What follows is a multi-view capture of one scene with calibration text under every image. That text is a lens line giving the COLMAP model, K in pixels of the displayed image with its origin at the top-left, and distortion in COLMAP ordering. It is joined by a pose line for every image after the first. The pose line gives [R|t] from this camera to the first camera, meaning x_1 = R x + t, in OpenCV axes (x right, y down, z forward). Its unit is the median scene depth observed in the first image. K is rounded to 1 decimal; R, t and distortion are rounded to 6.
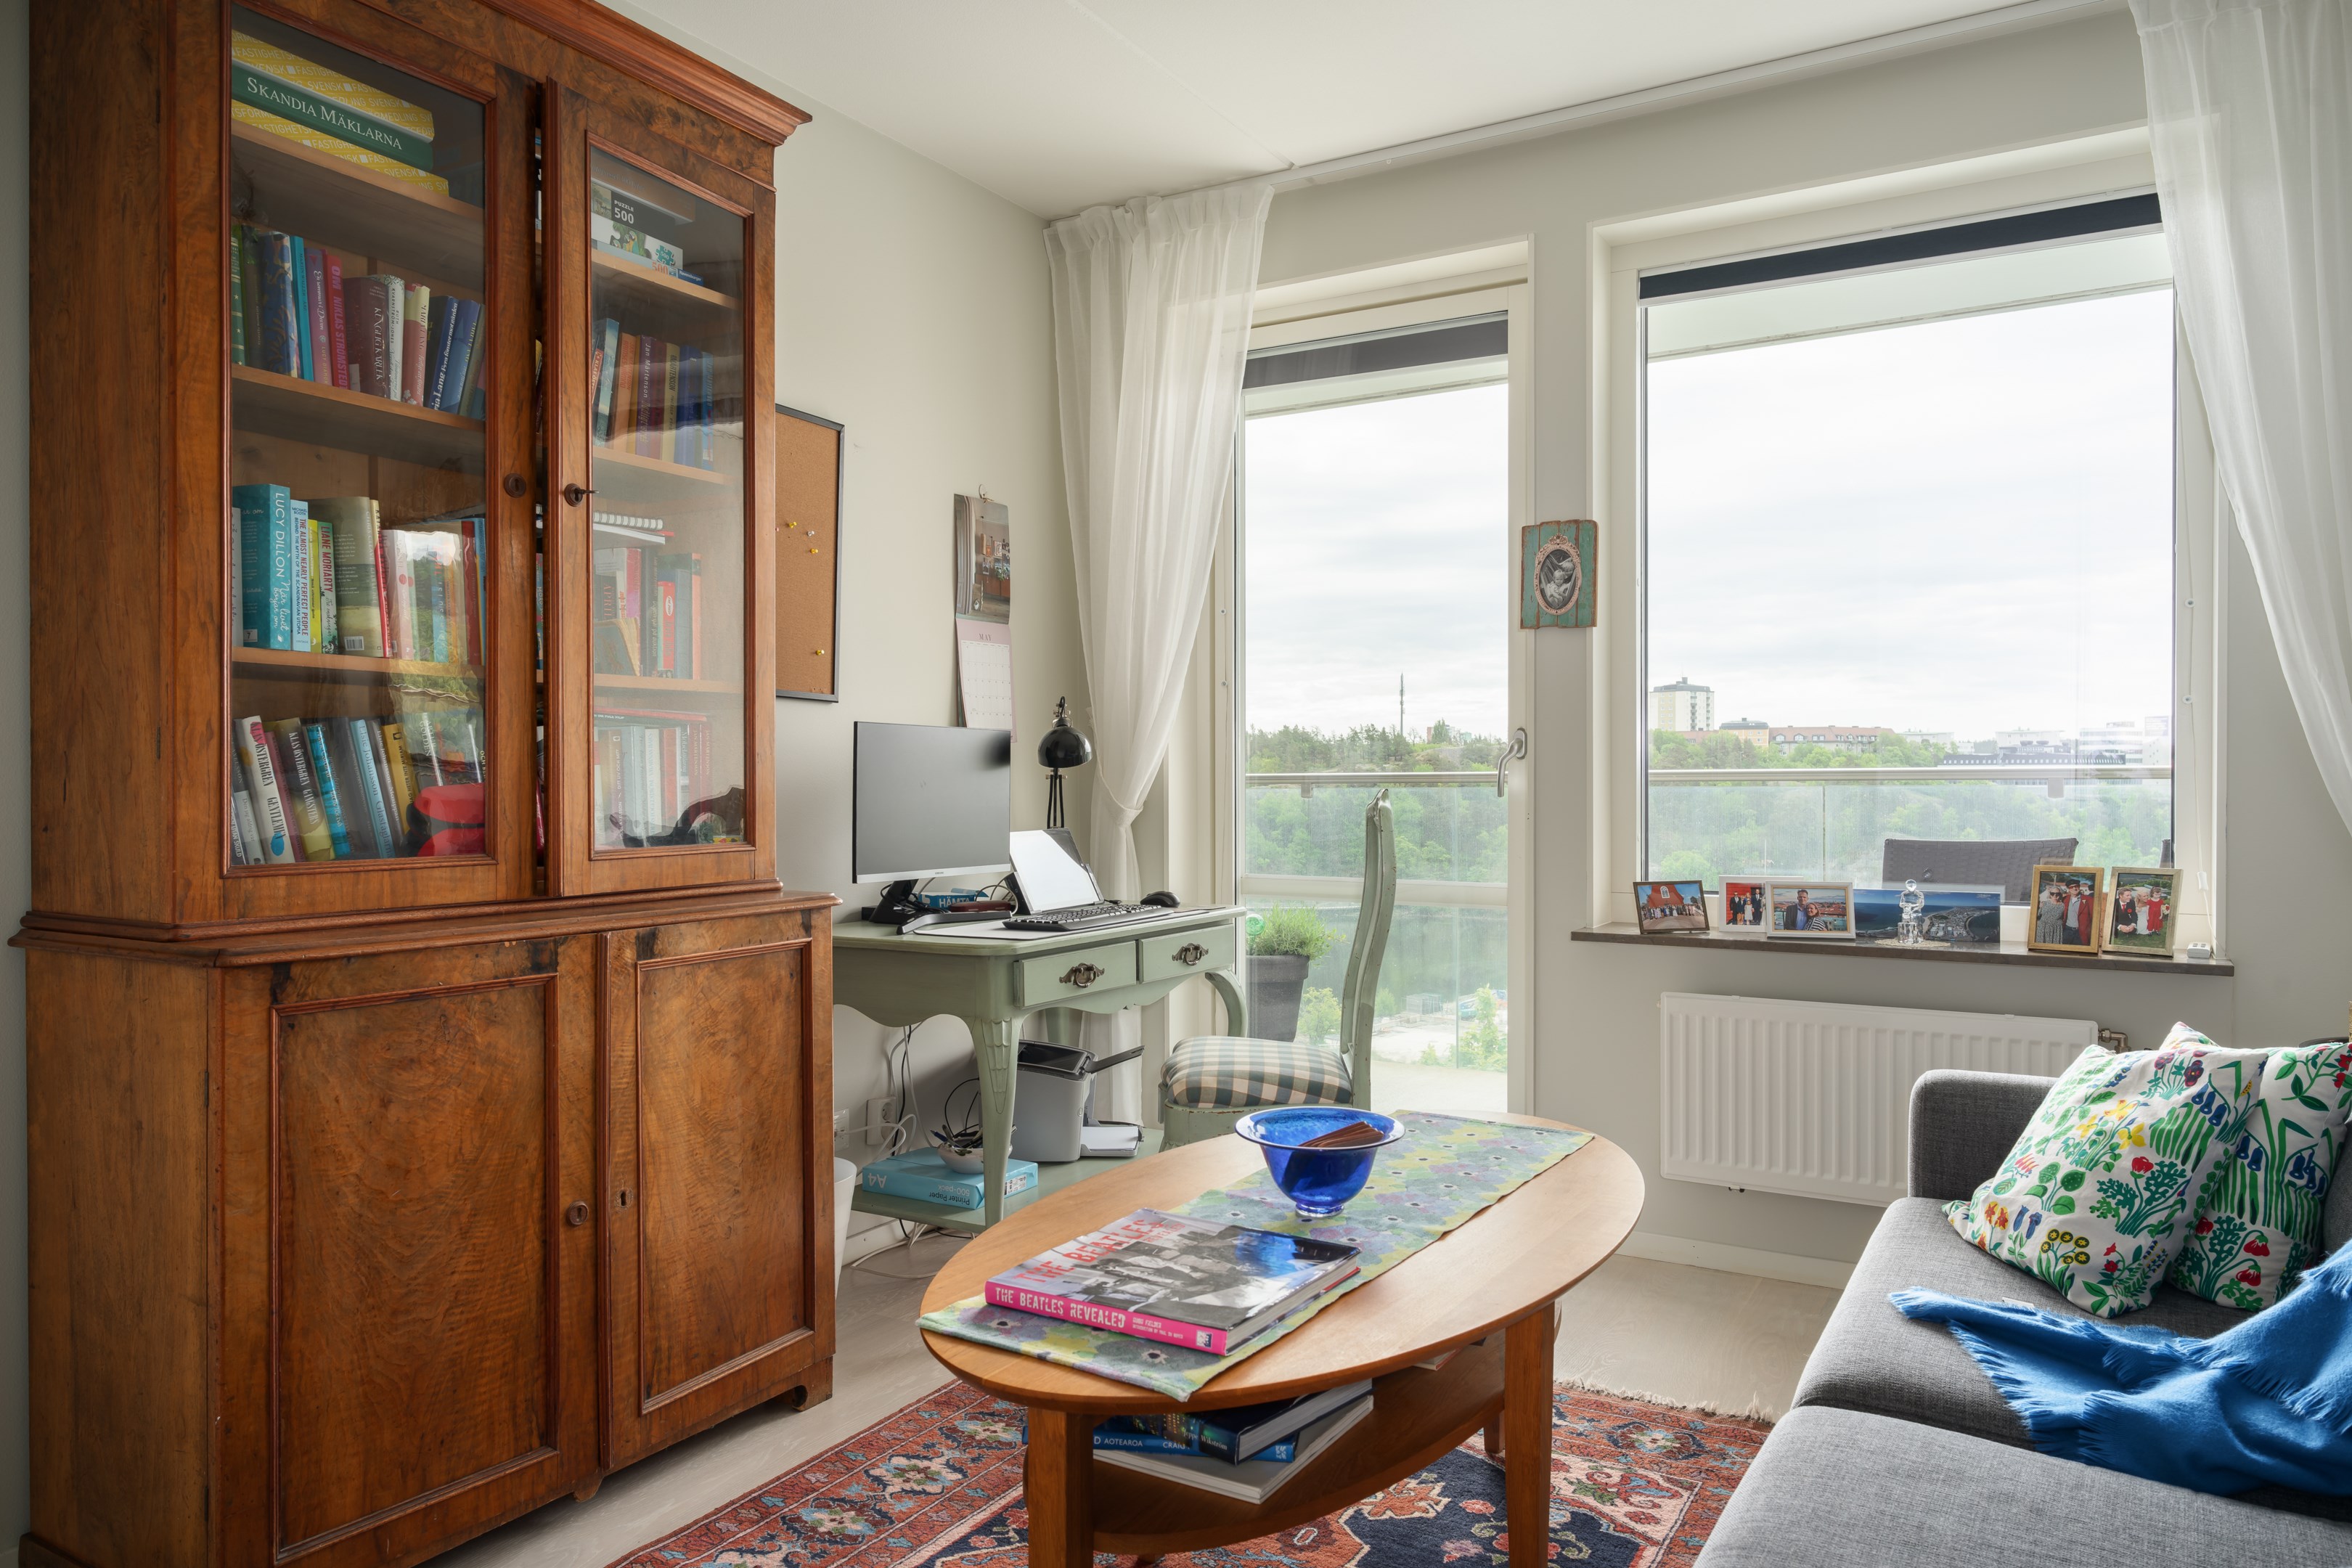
lens RADIAL K [[1521.0, 0, 1177.7], [0, 1521.0, 790.8], [0, 0, 1]] dist [0.000751, 0.000268]
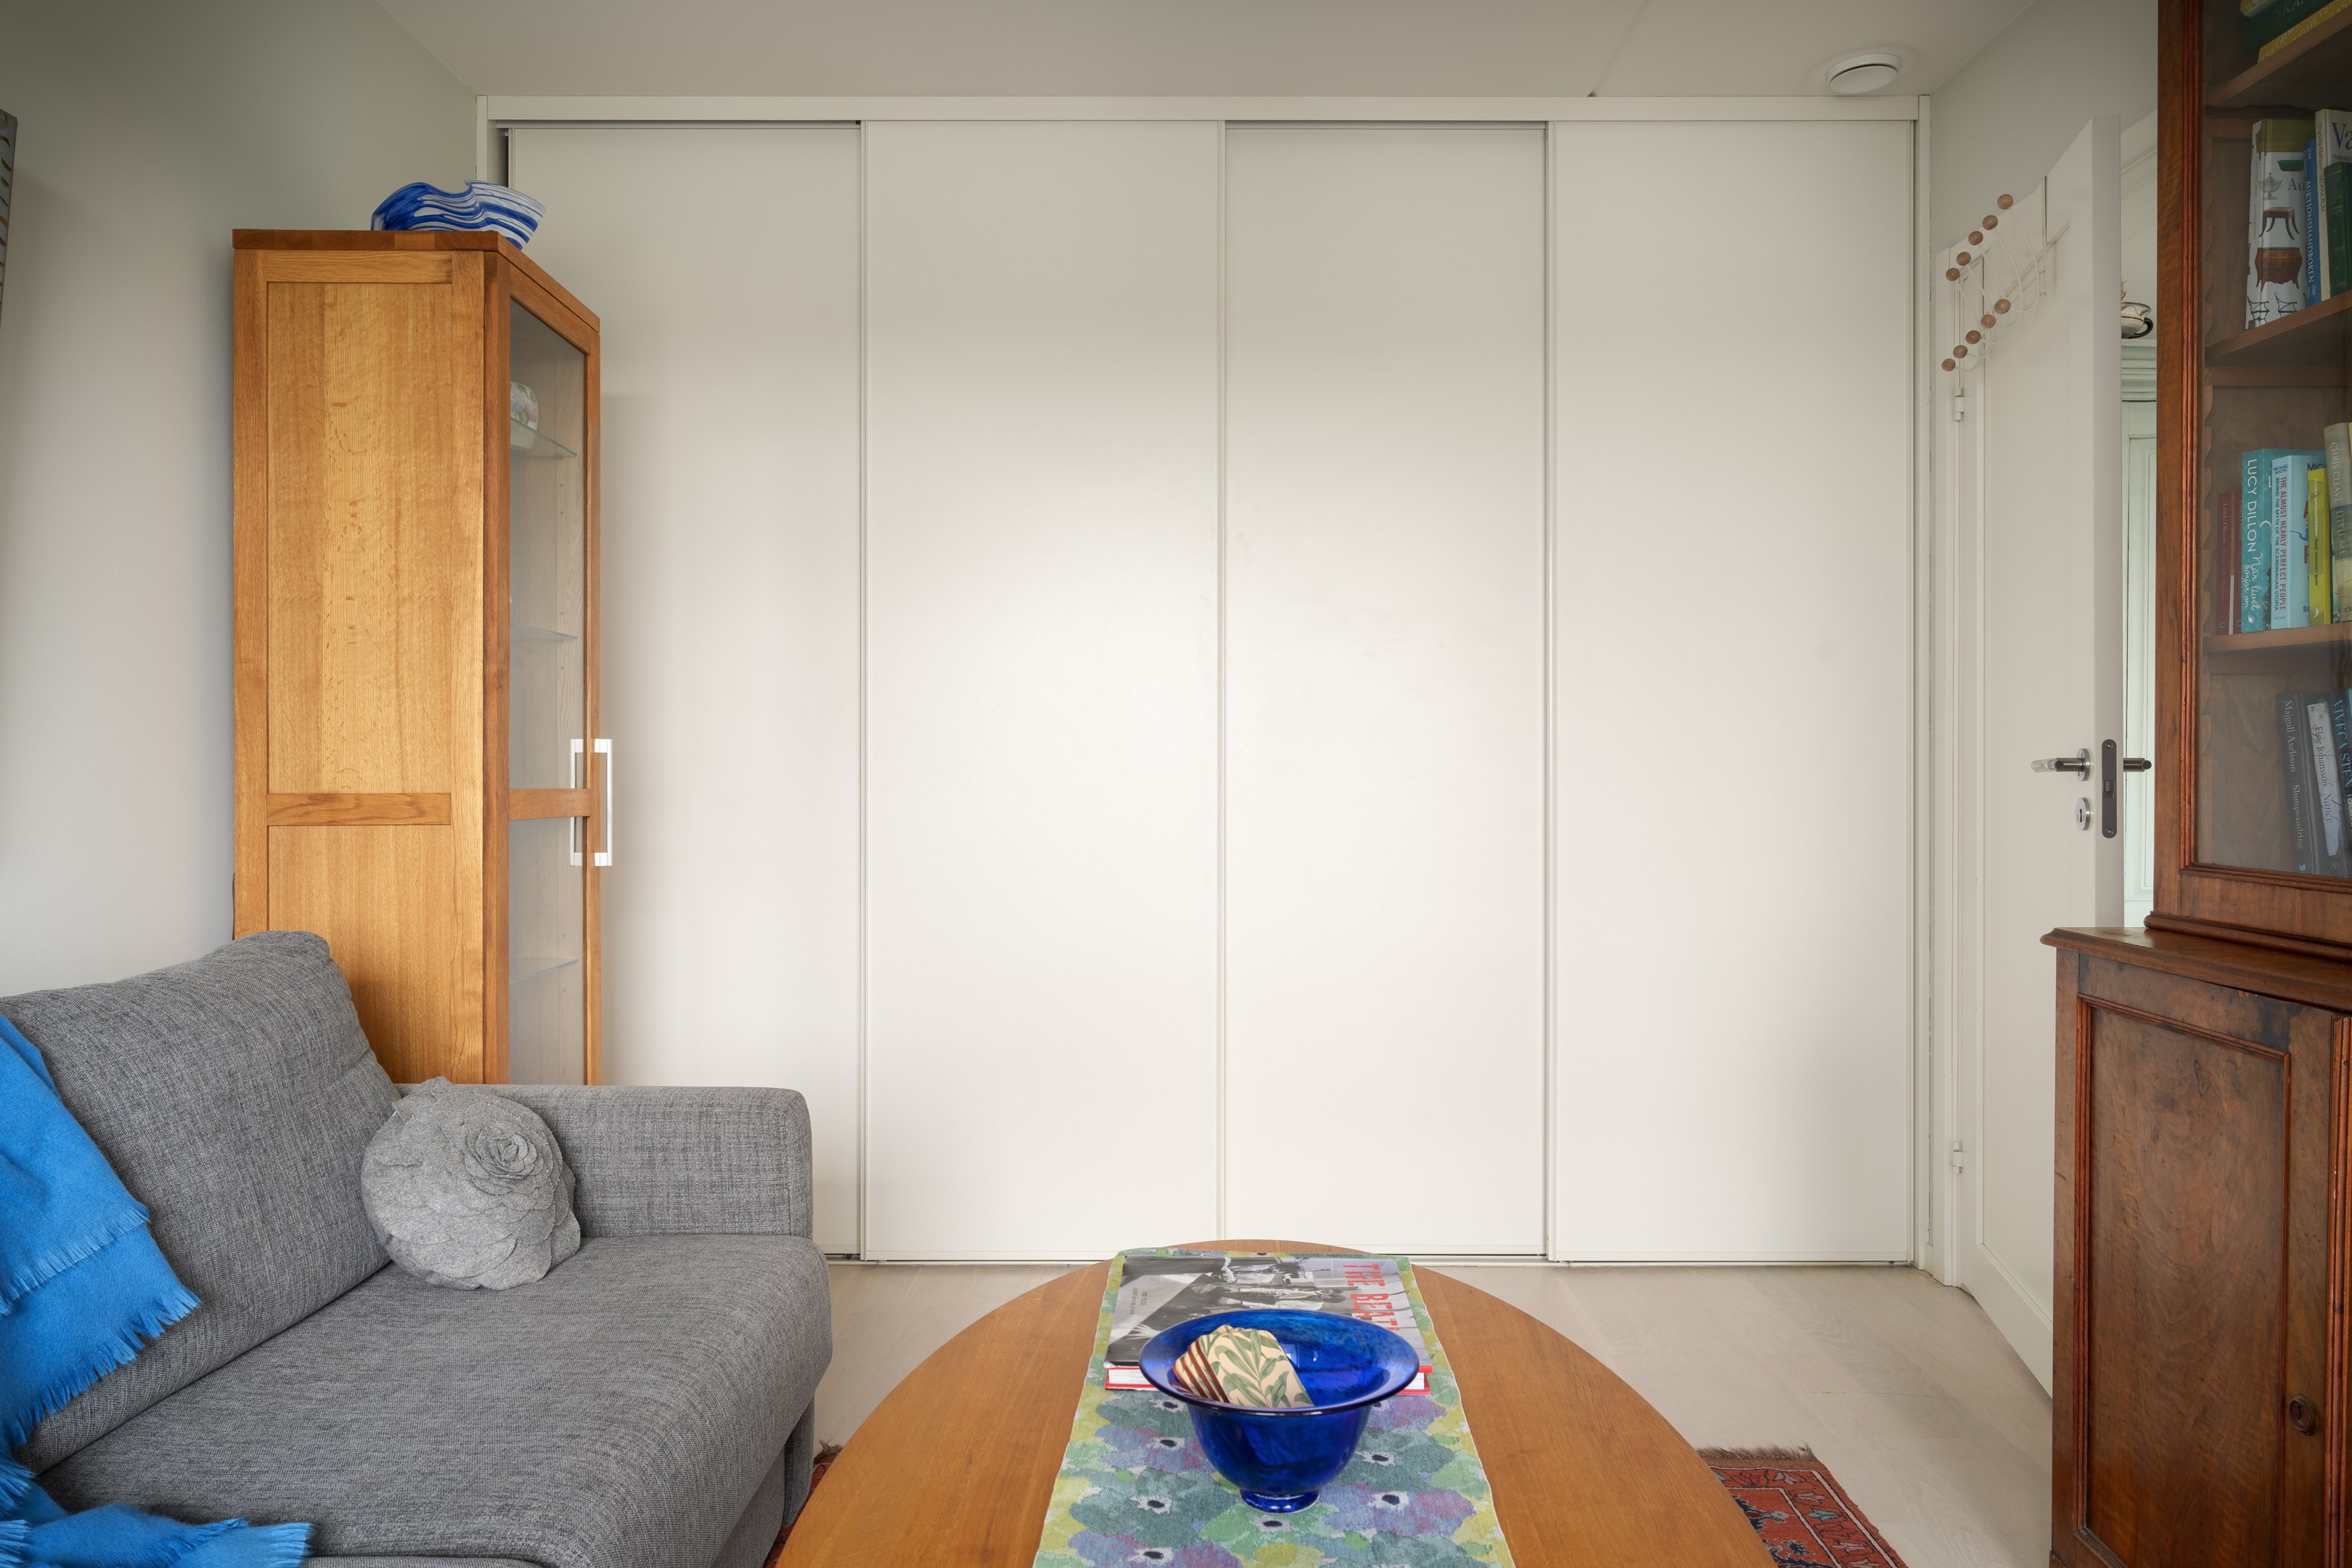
lens RADIAL K [[1521.0, 0, 1179.3], [0, 1521.0, 775.0], [0, 0, 1]] dist [0.000751, 0.000268]
pose [[-0.863644, 0.004517, -0.504082, 0.507290], [-0.001029, 0.999942, 0.010722, -0.020021], [0.504101, 0.009779, -0.863589, 1.765092]]
